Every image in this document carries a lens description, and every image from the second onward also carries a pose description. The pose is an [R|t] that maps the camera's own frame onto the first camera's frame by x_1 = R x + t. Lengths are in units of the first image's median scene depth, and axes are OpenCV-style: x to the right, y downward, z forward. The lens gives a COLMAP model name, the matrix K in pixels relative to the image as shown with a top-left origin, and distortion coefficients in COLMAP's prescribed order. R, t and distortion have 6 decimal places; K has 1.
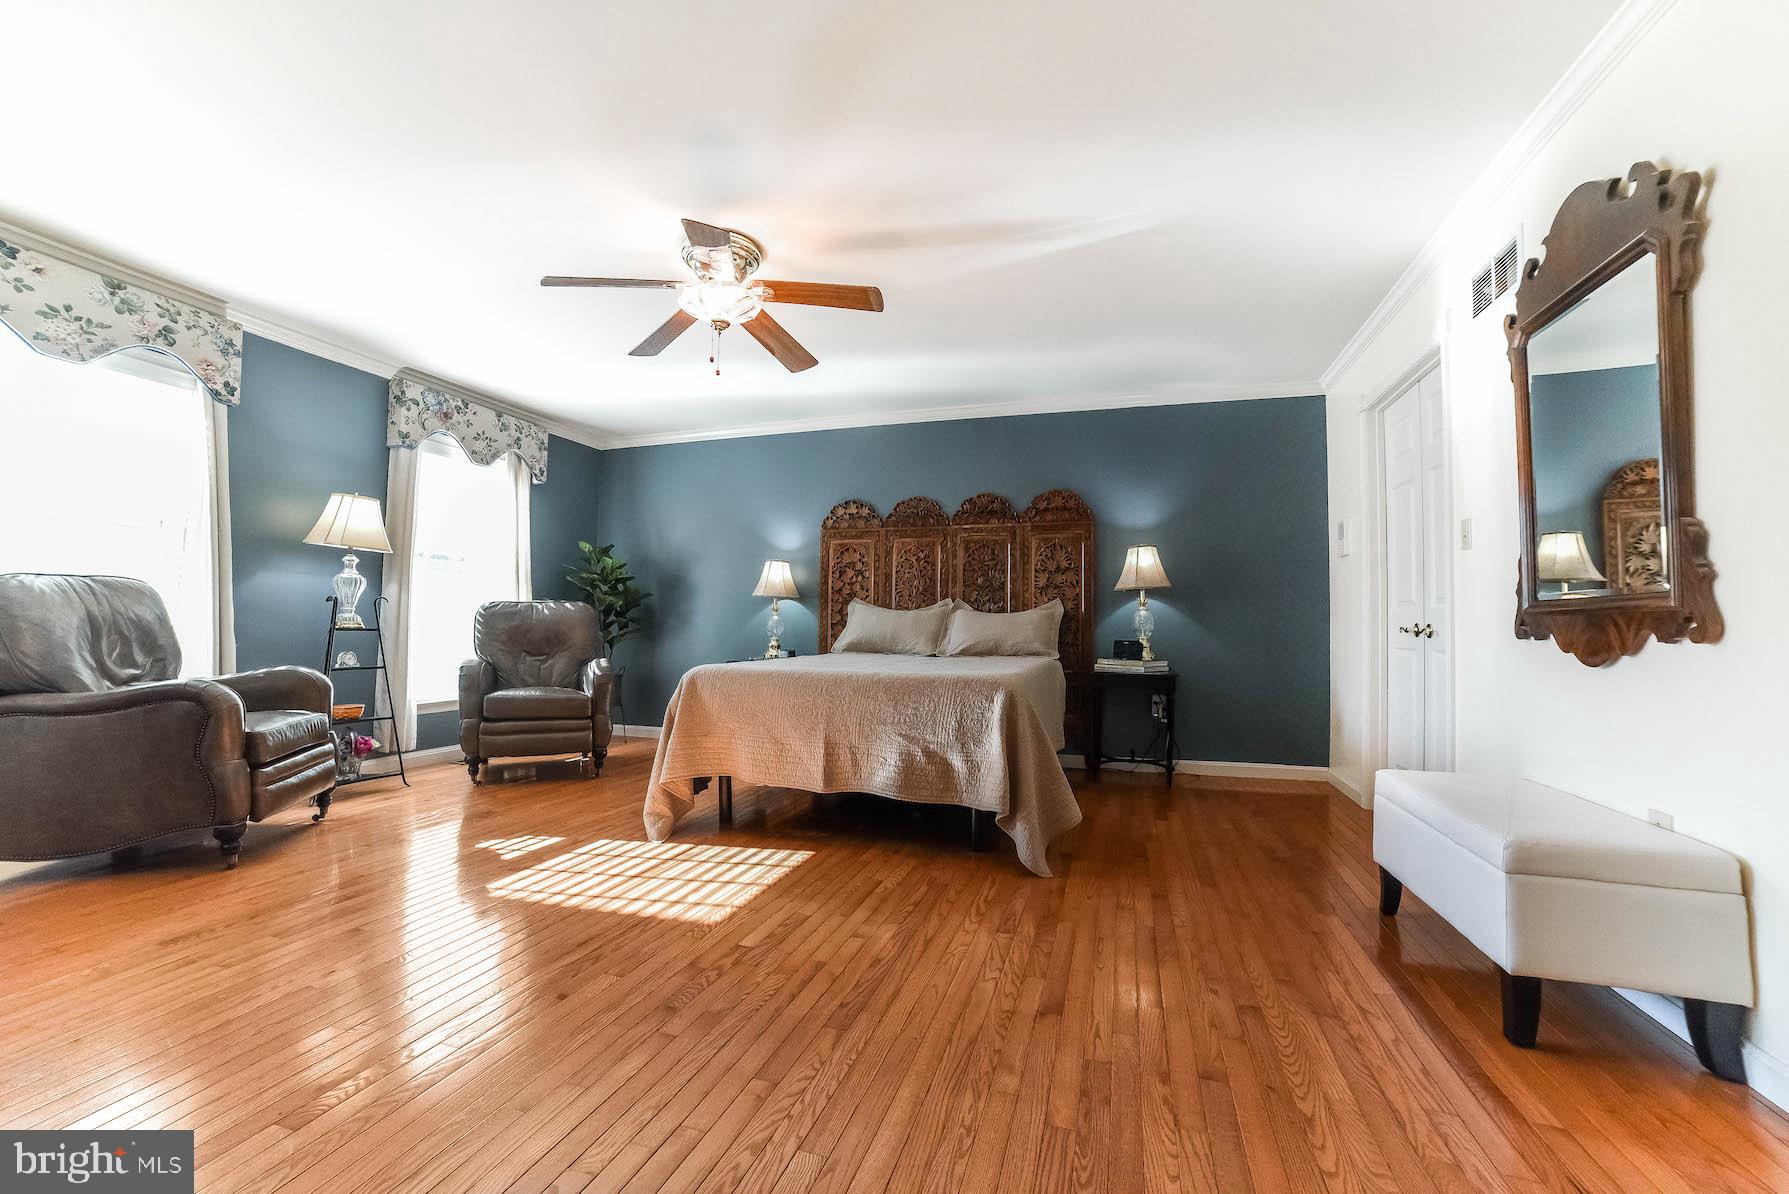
lens RADIAL K [[720.4, 0, 892.5], [0, 720.4, 612.2], [0, 0, 1]] dist [-0.083649, 0.000026]
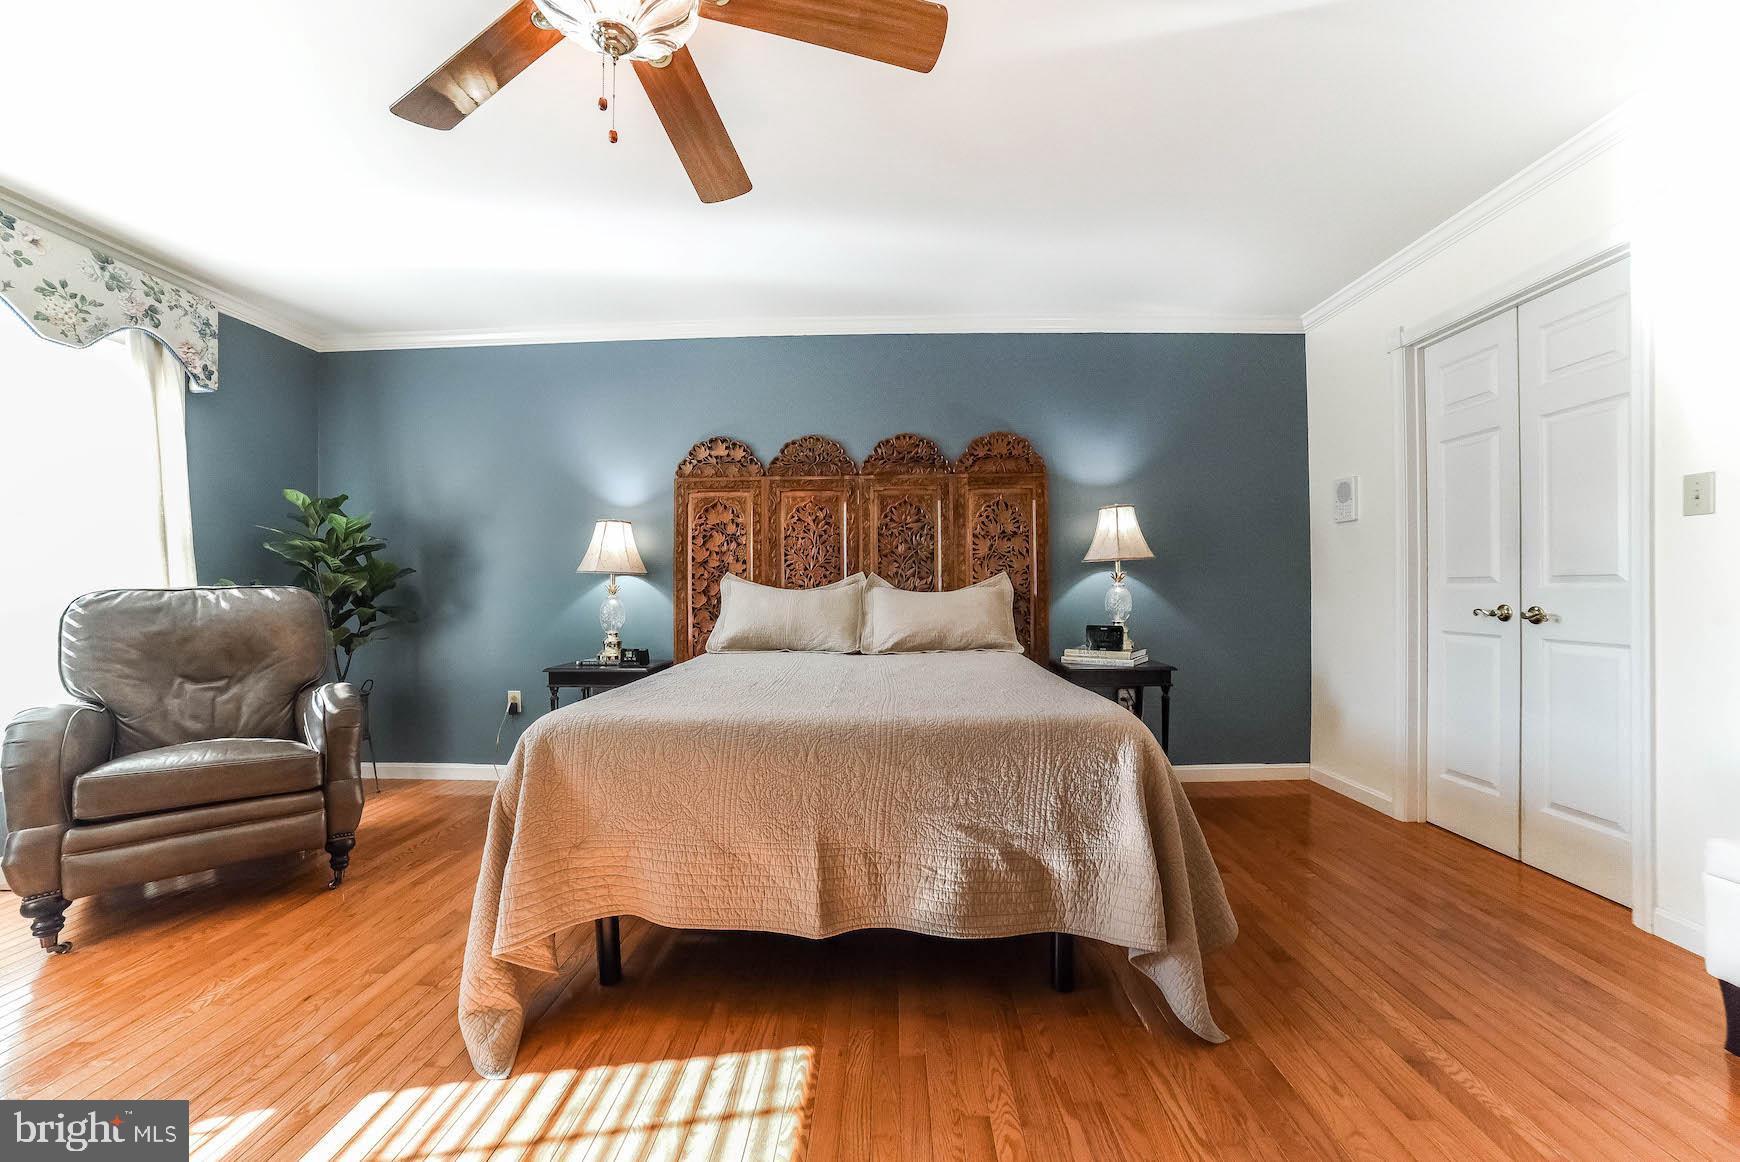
lens RADIAL K [[717.1, 0, 869.2], [0, 717.1, 594.8], [0, 0, 1]] dist [-0.087959, 0.034156]
pose [[0.958574, -0.020324, 0.284119, -0.133427], [0.011903, 0.999438, 0.031335, -0.020537], [-0.284596, -0.026655, 0.958277, 0.297911]]
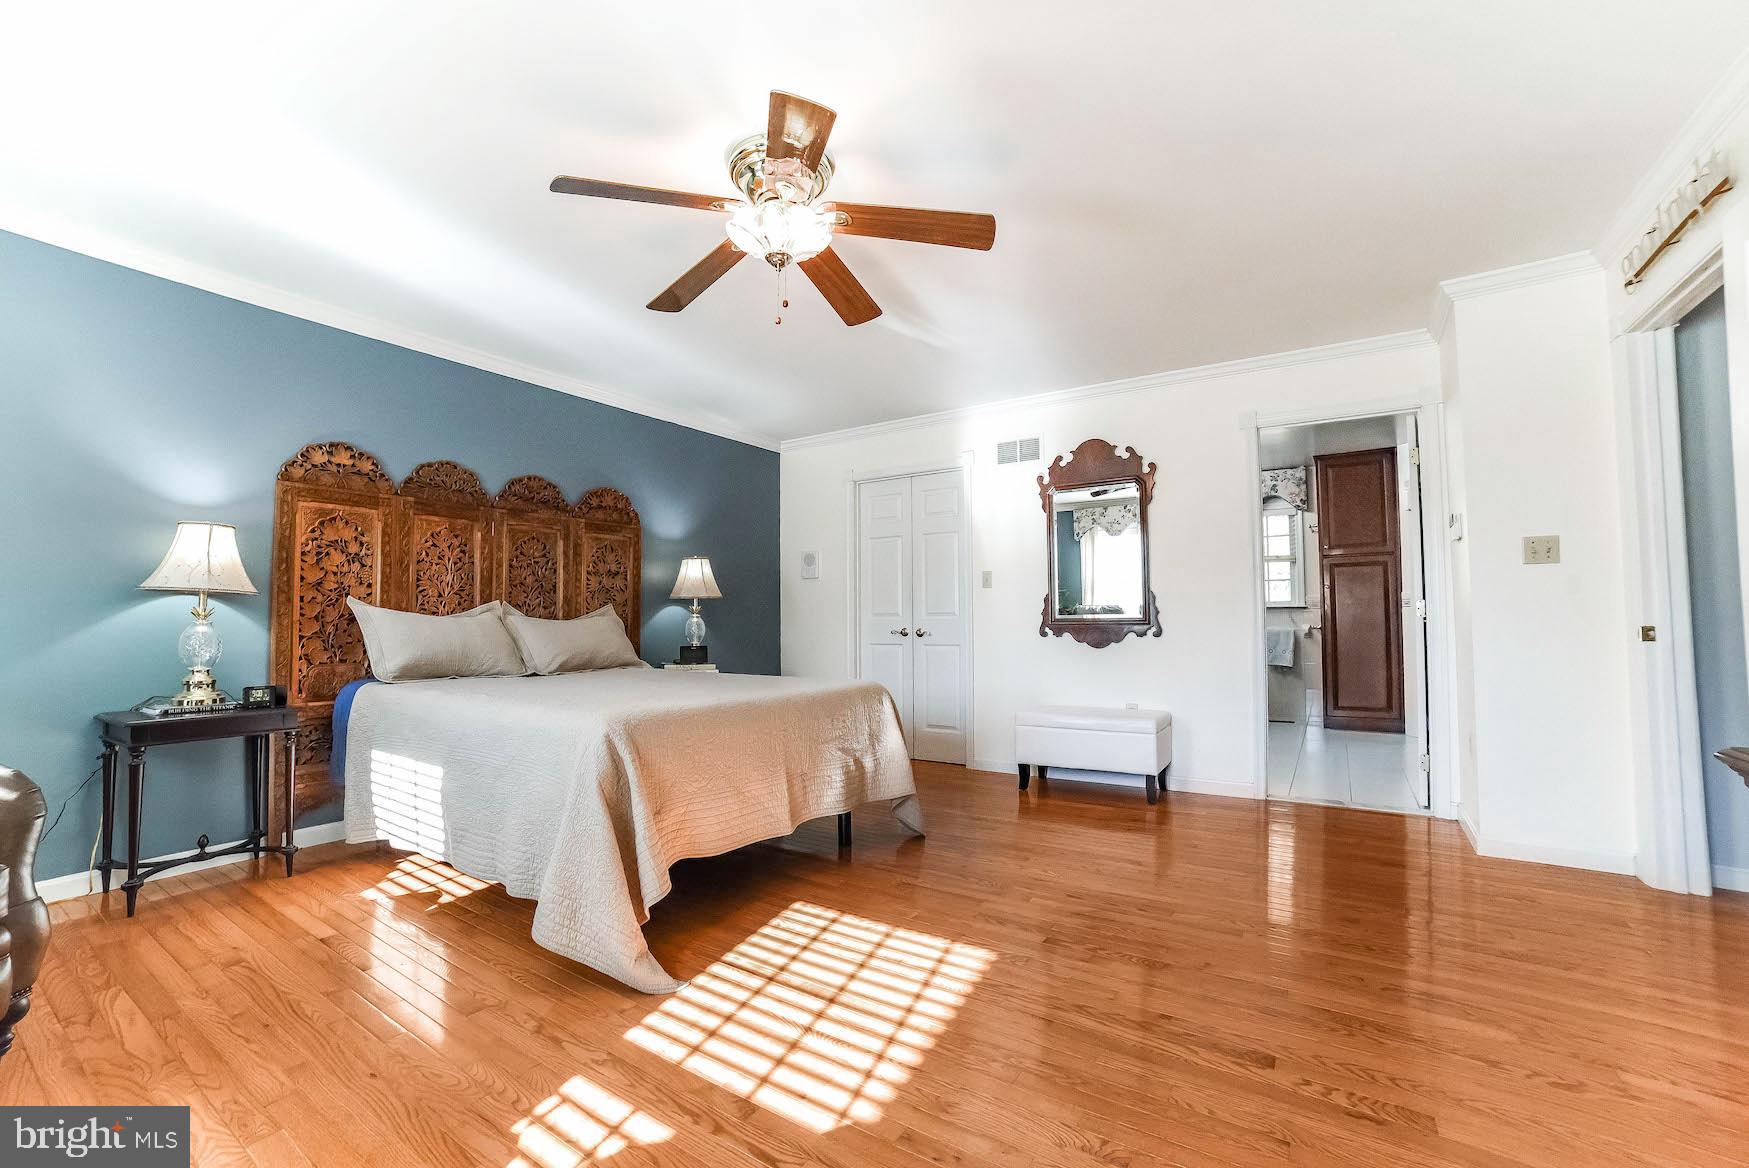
lens RADIAL K [[720.8, 0, 873.7], [0, 720.8, 597.8], [0, 0, 1]] dist [-0.087959, 0.034156]
pose [[0.265197, 0.021620, 0.963952, -0.584768], [-0.011670, 0.999747, -0.019213, -0.013601], [-0.964124, -0.006155, 0.265382, 0.424898]]
